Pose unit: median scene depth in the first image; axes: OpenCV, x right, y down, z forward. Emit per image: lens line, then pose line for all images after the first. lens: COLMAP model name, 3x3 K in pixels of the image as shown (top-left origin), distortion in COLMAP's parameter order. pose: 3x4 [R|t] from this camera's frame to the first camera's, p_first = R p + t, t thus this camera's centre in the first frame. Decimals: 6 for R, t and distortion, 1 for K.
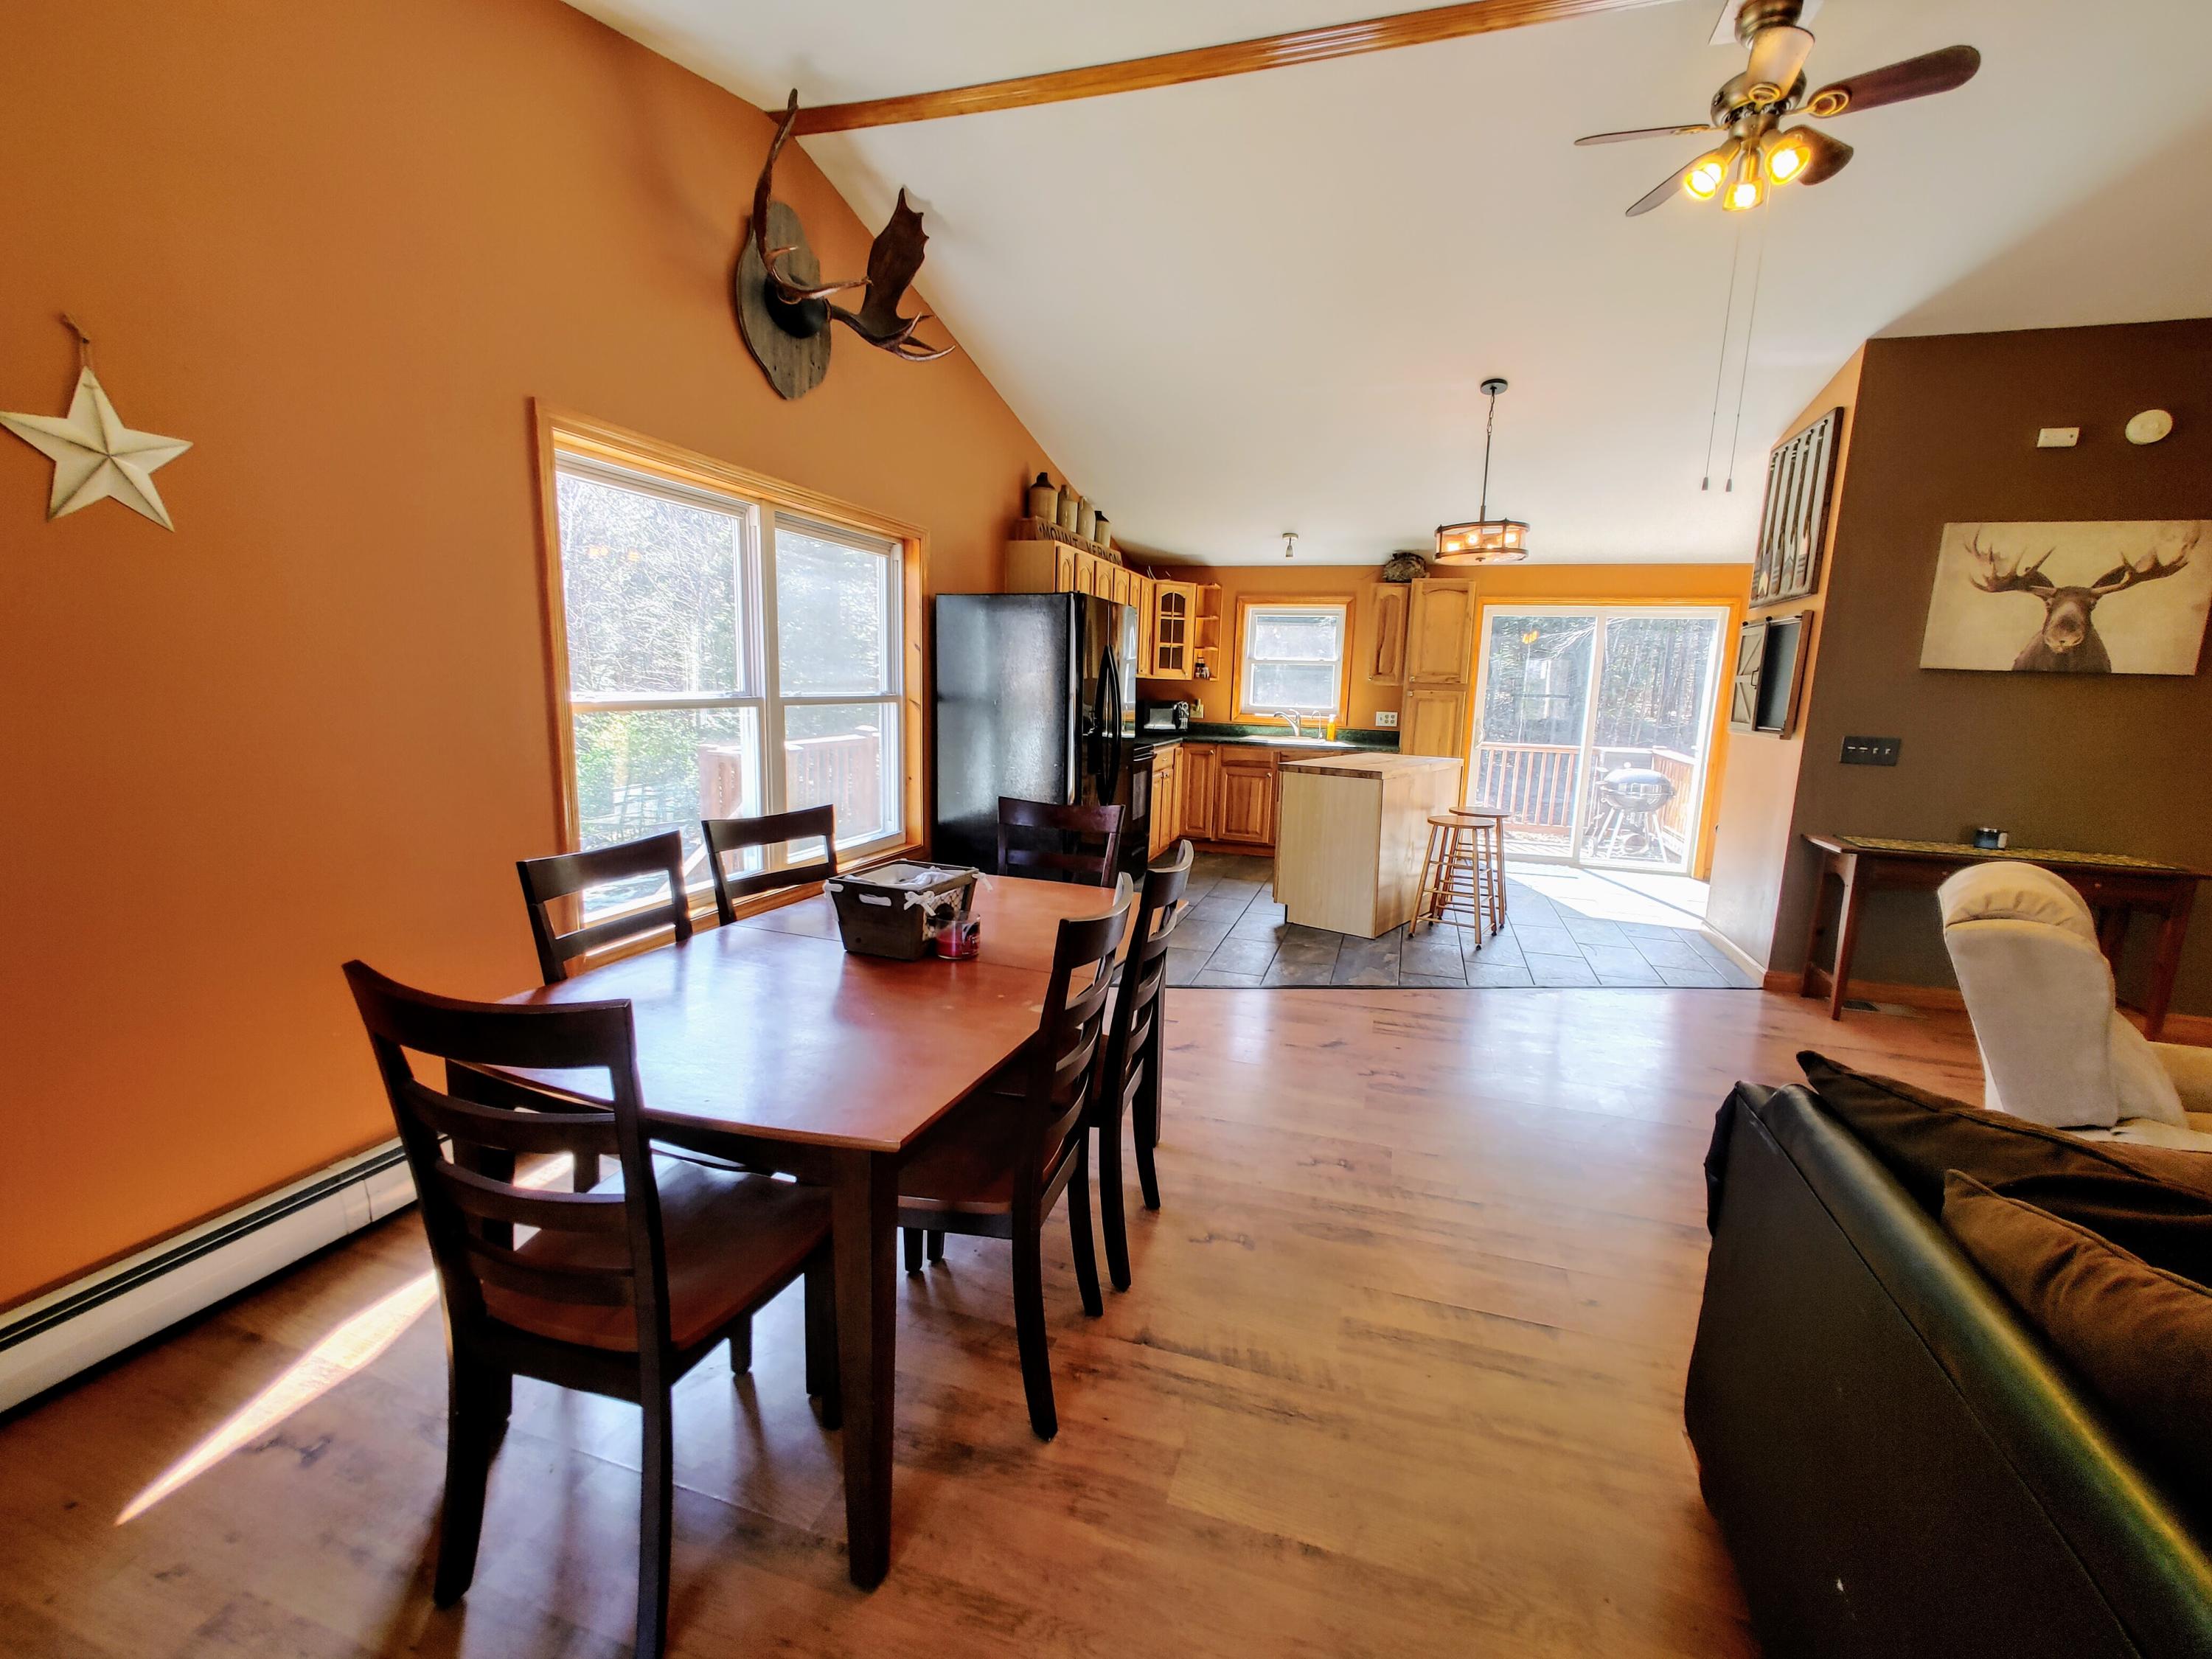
lens RADIAL K [[943.1, 0, 1113.9], [0, 943.1, 838.2], [0, 0, 1]] dist [-0.003571, -0.000939]
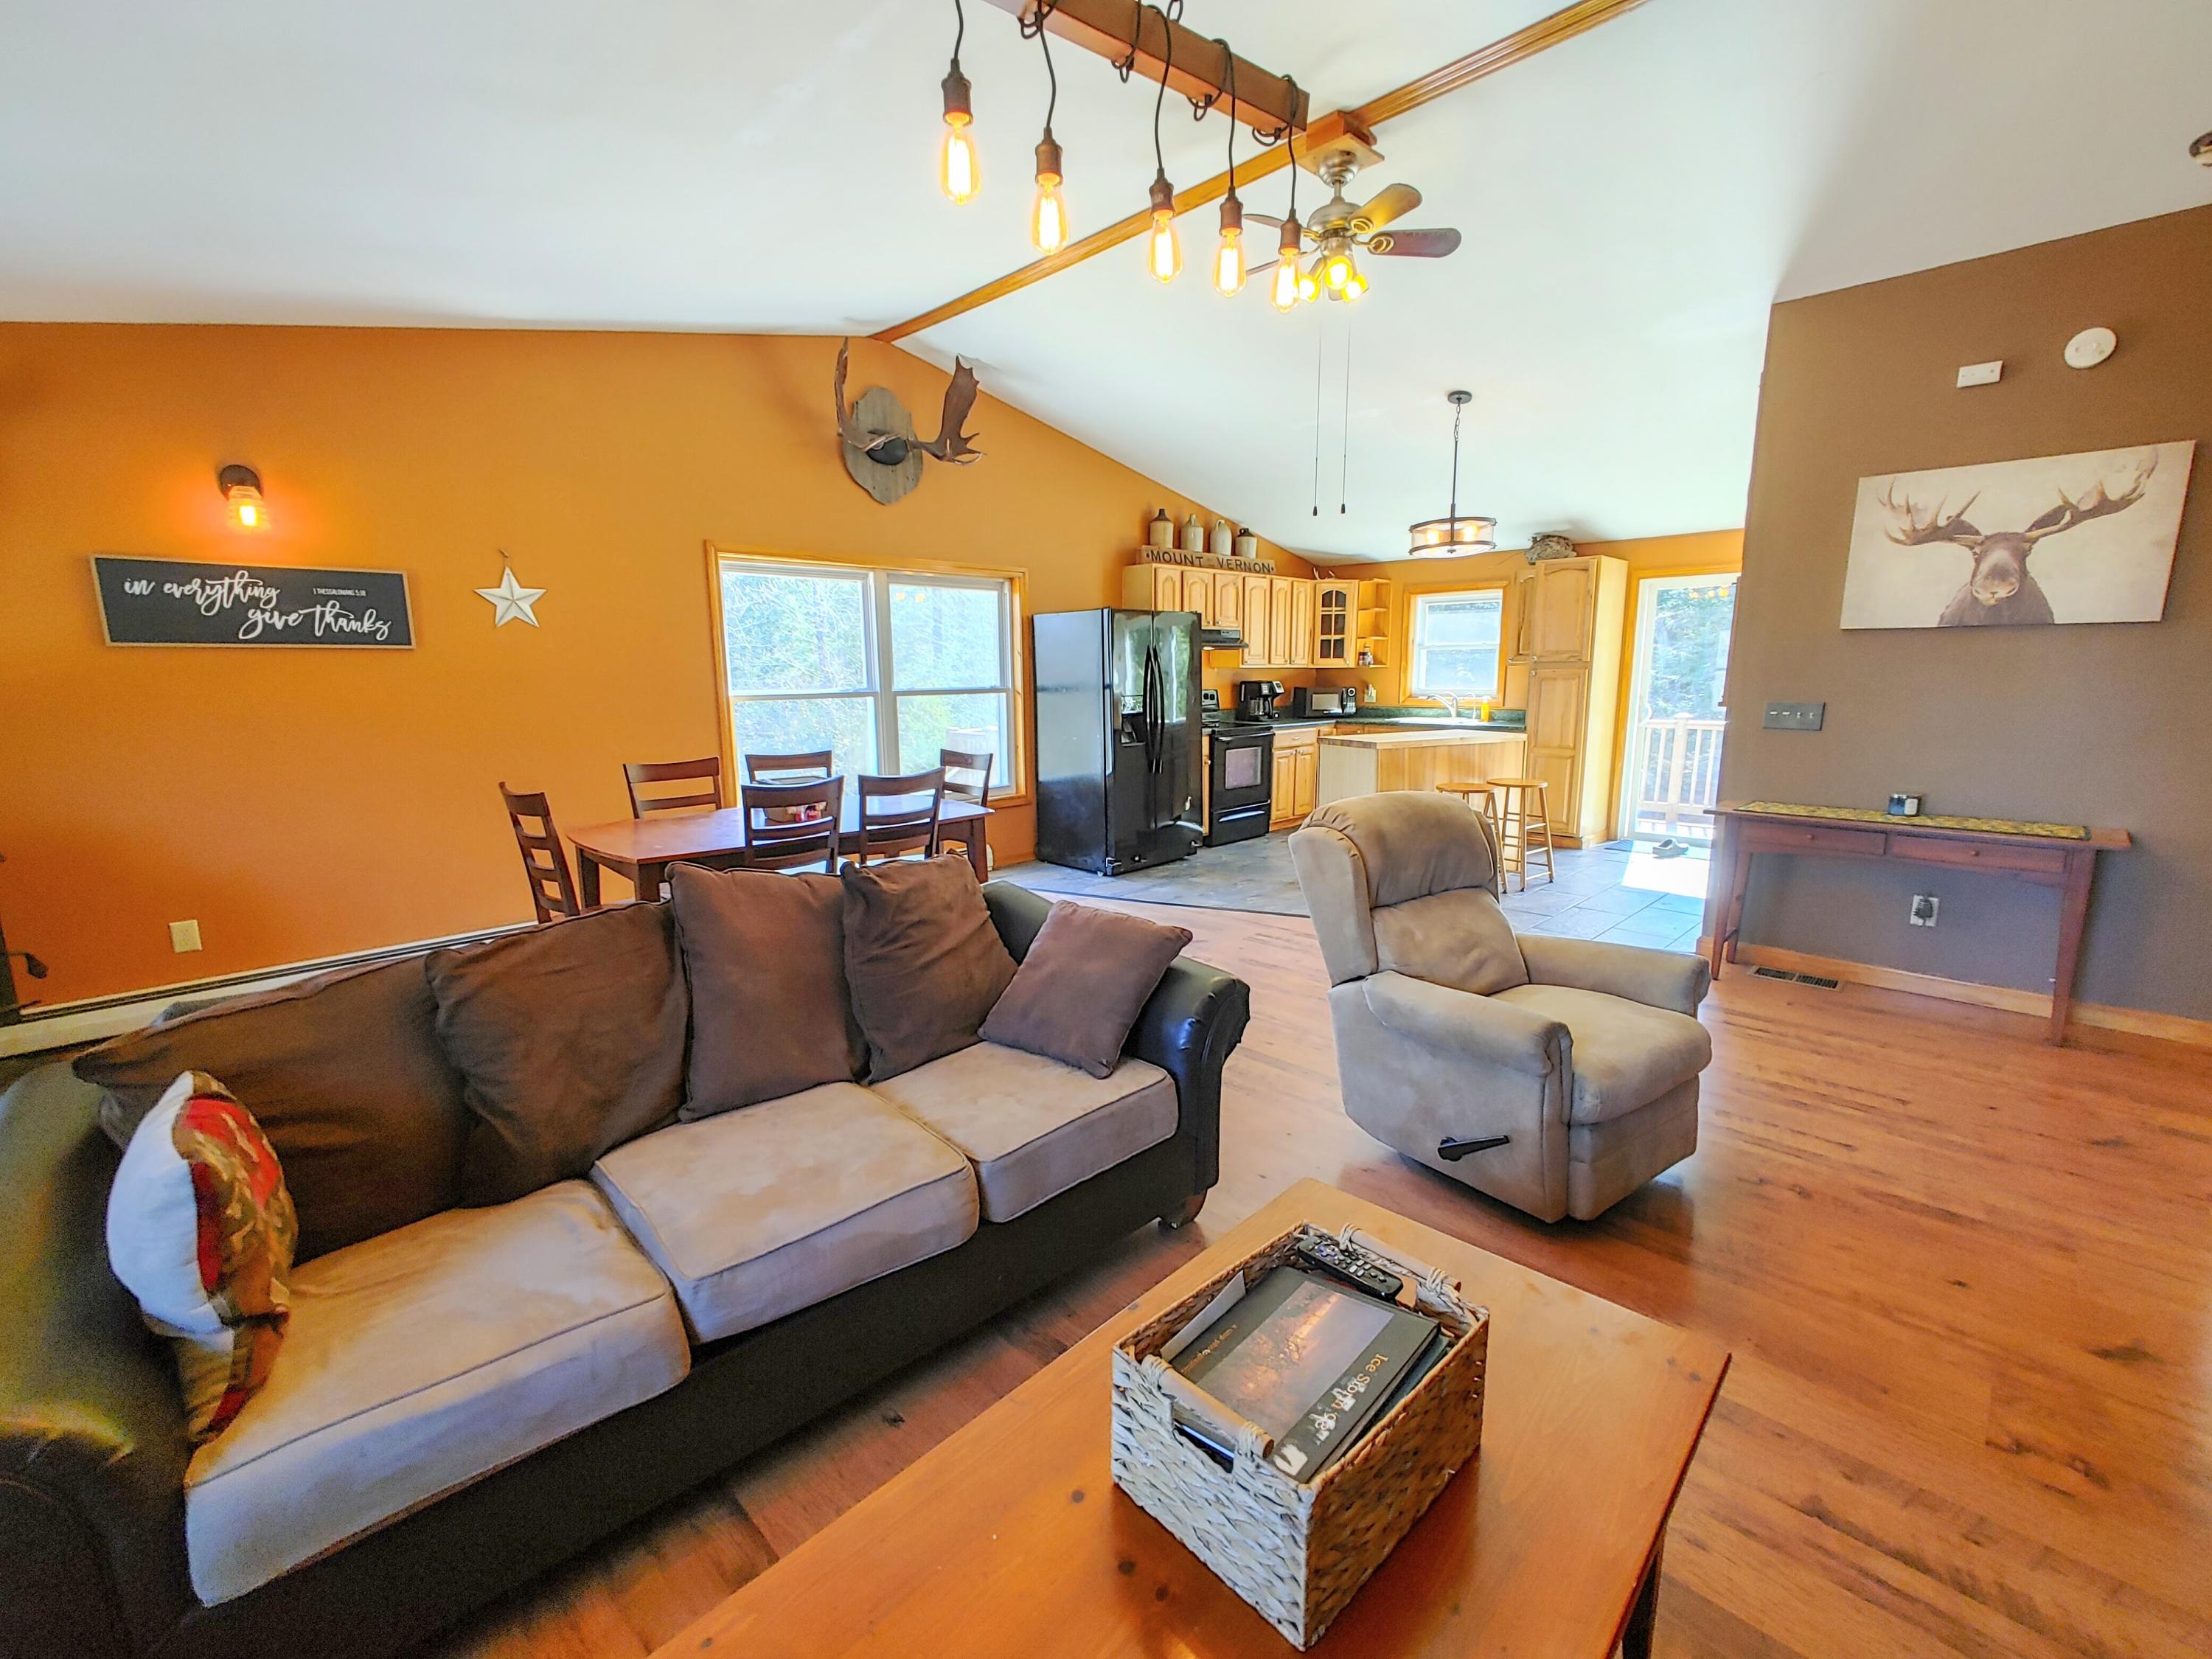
lens RADIAL K [[941.9, 0, 1104.8], [0, 941.9, 832.7], [0, 0, 1]] dist [-0.011214, 0.000393]
pose [[0.884385, 0.041829, -0.464880, 0.664184], [-0.042663, 0.999051, 0.008731, 0.054522], [0.464804, 0.012112, 0.885331, -0.209623]]
